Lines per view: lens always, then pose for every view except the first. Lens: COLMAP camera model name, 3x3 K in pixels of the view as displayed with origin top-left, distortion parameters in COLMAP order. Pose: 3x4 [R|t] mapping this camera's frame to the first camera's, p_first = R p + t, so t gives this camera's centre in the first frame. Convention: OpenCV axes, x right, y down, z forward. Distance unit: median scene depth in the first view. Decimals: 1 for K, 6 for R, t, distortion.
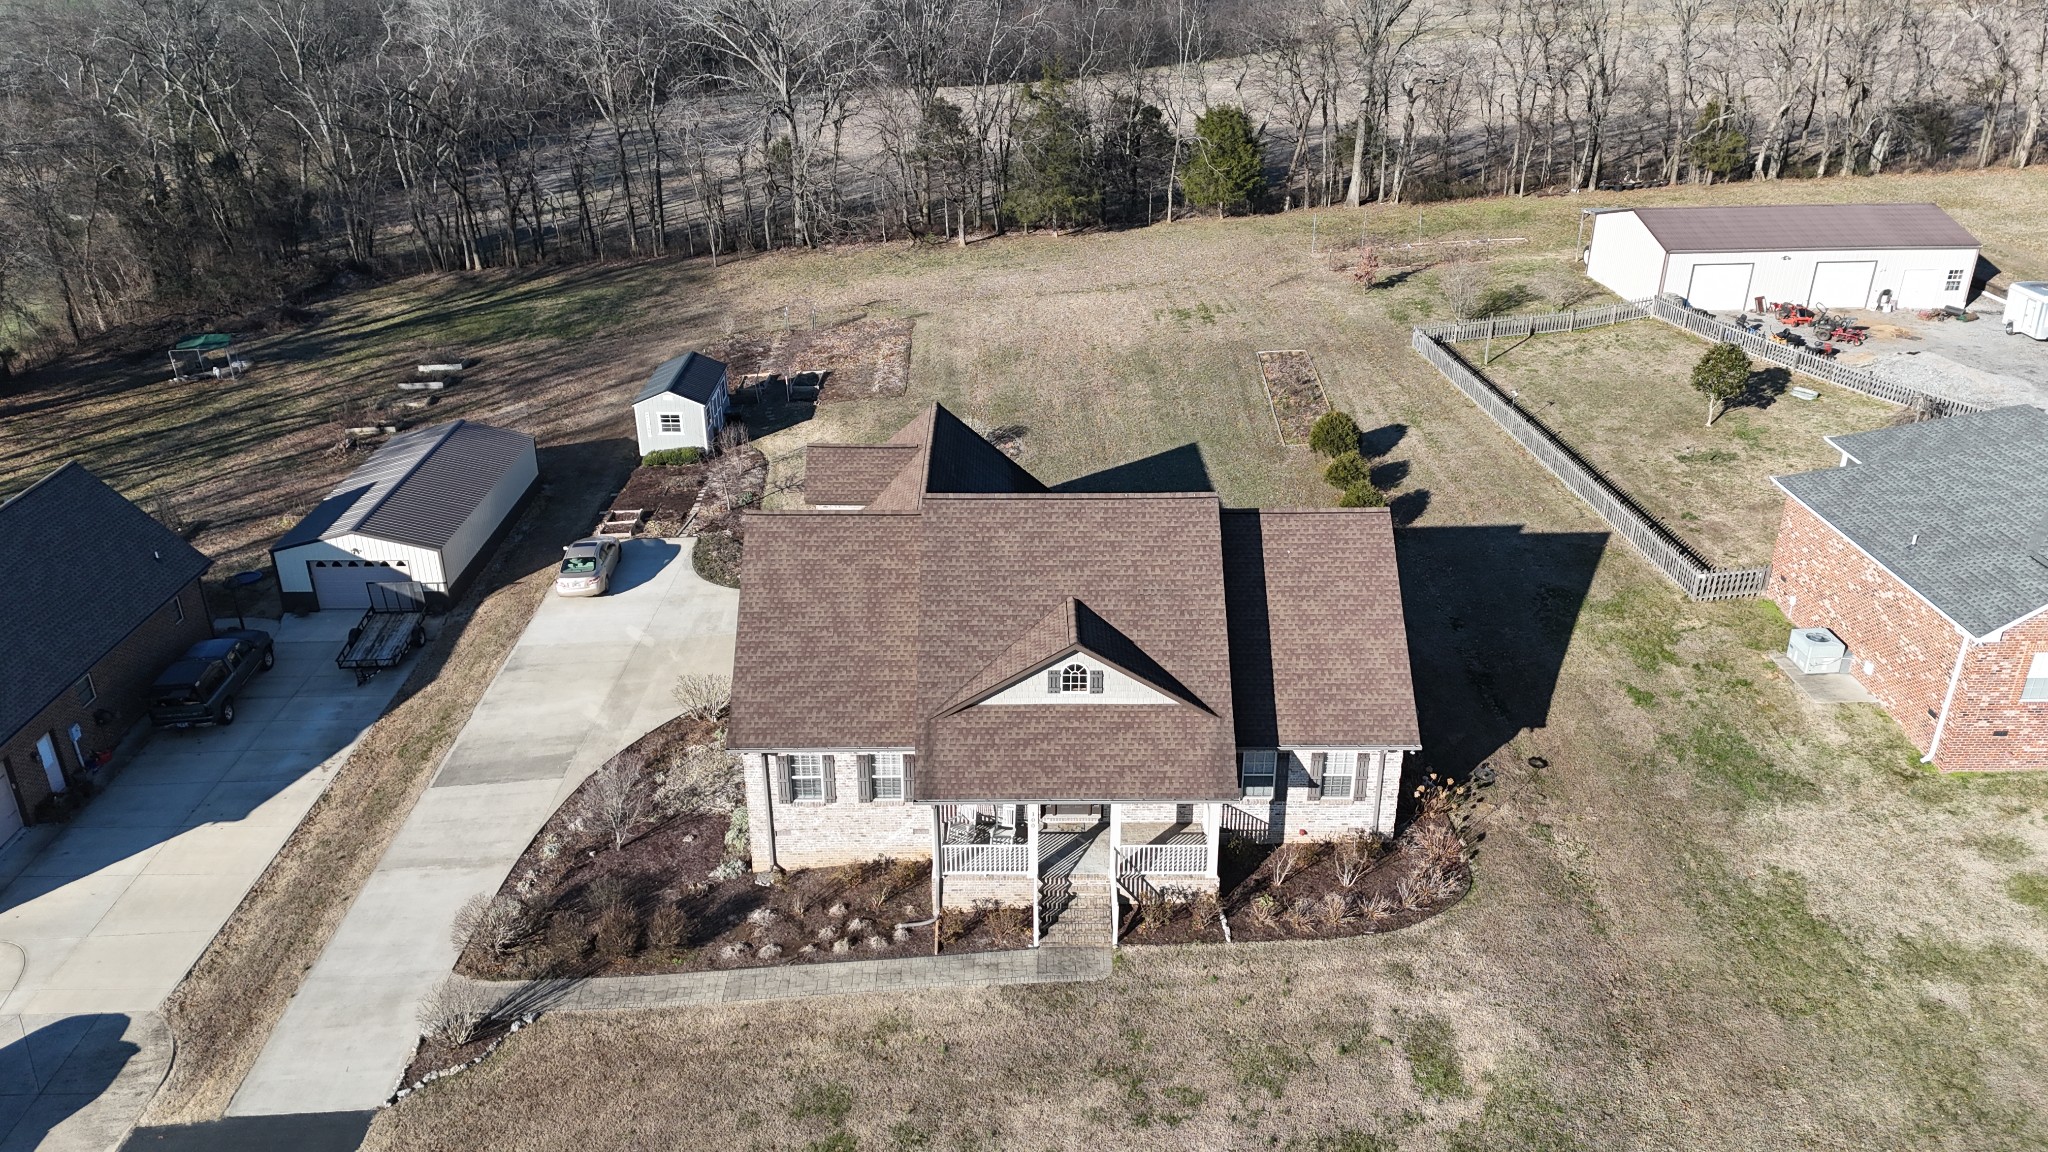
lens RADIAL K [[1500.3, 0, 1028.6], [0, 1500.3, 565.5], [0, 0, 1]] dist [0.067995, -0.072439]
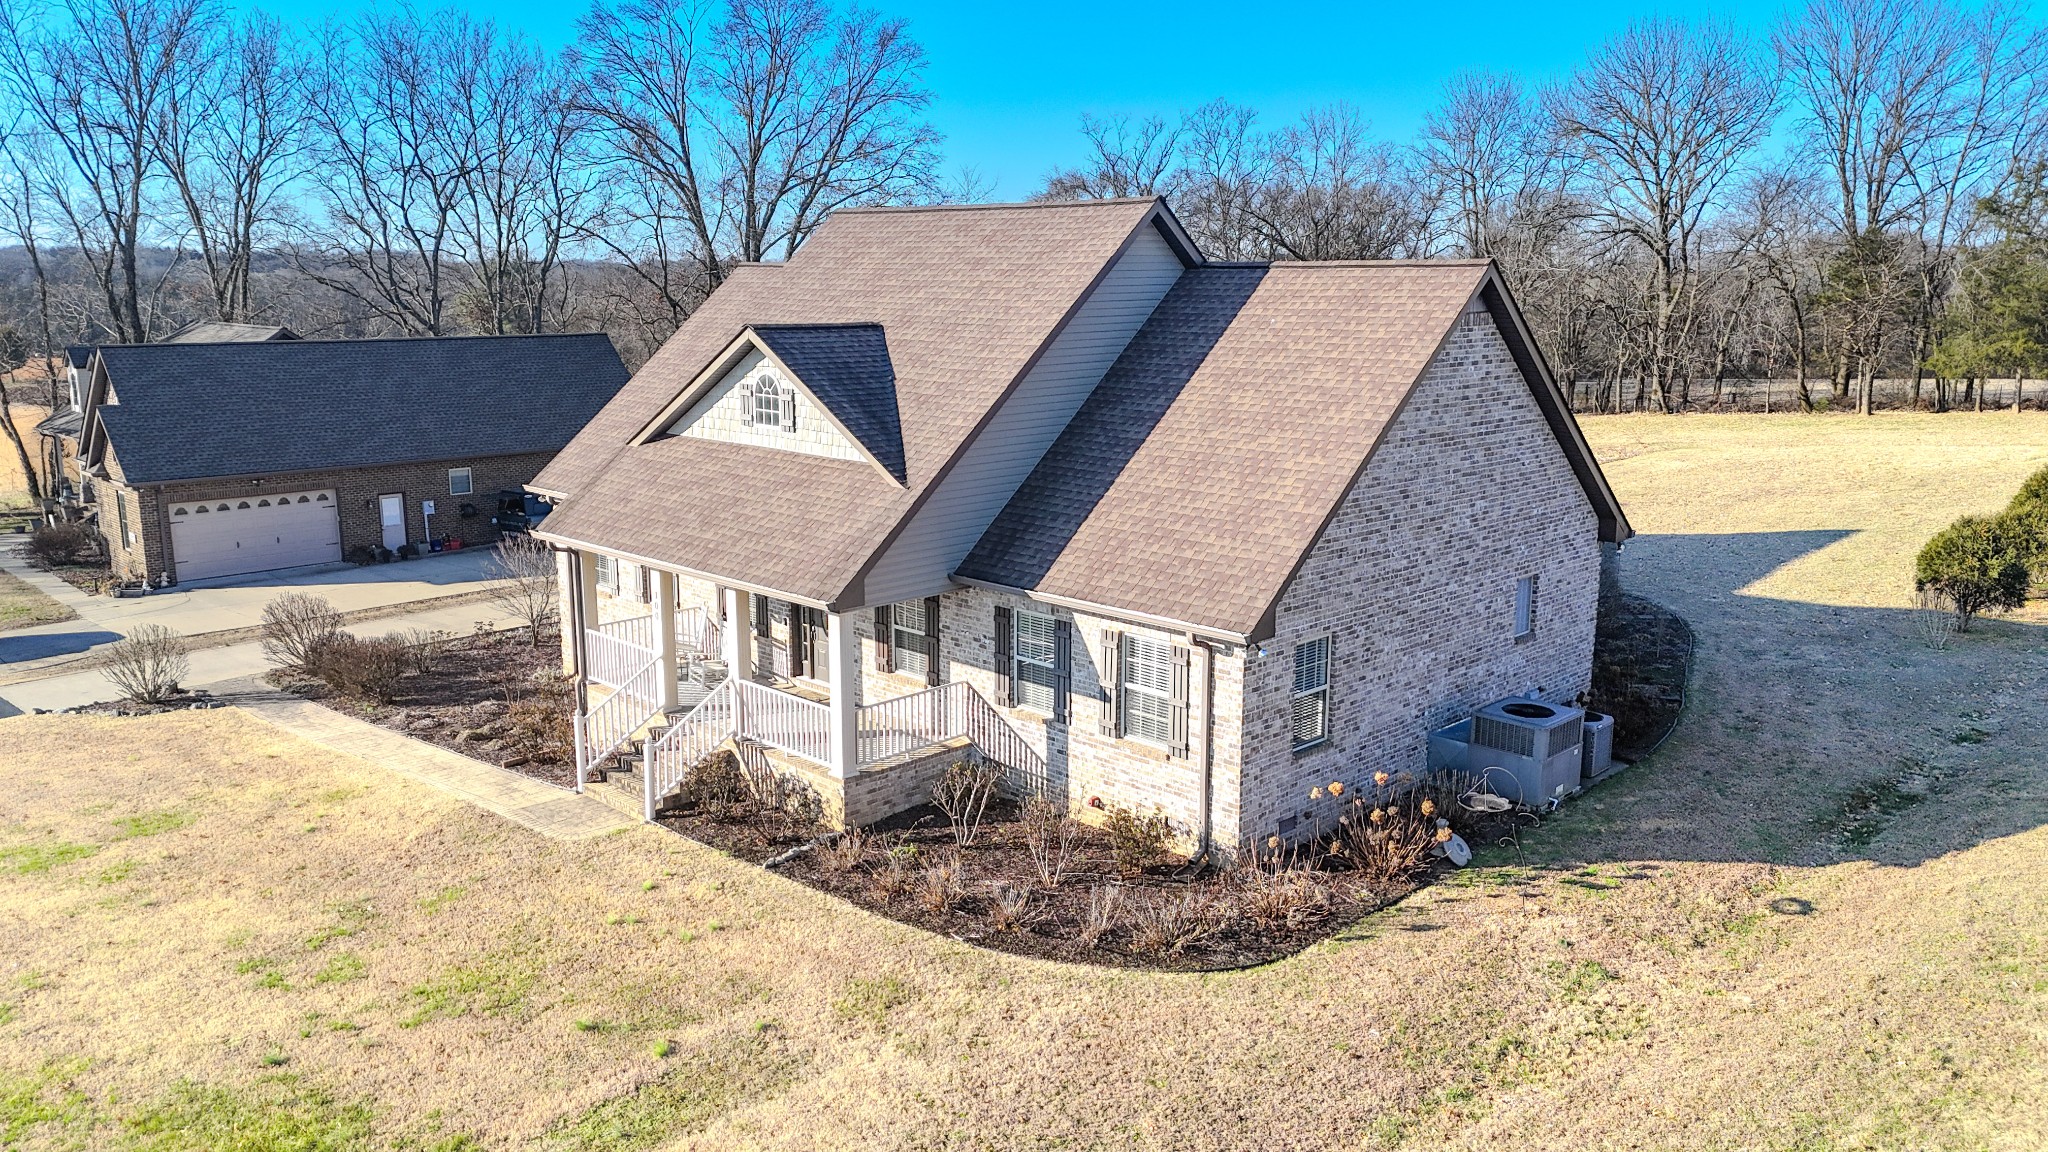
lens RADIAL K [[1515.5, 0, 1019.1], [0, 1515.5, 569.8], [0, 0, 1]] dist [0.099076, -0.075391]
pose [[0.697489, 0.141504, -0.702485, 0.559306], [-0.300168, 0.947854, -0.107104, 0.177917], [0.650698, 0.285568, 0.703593, 0.639489]]
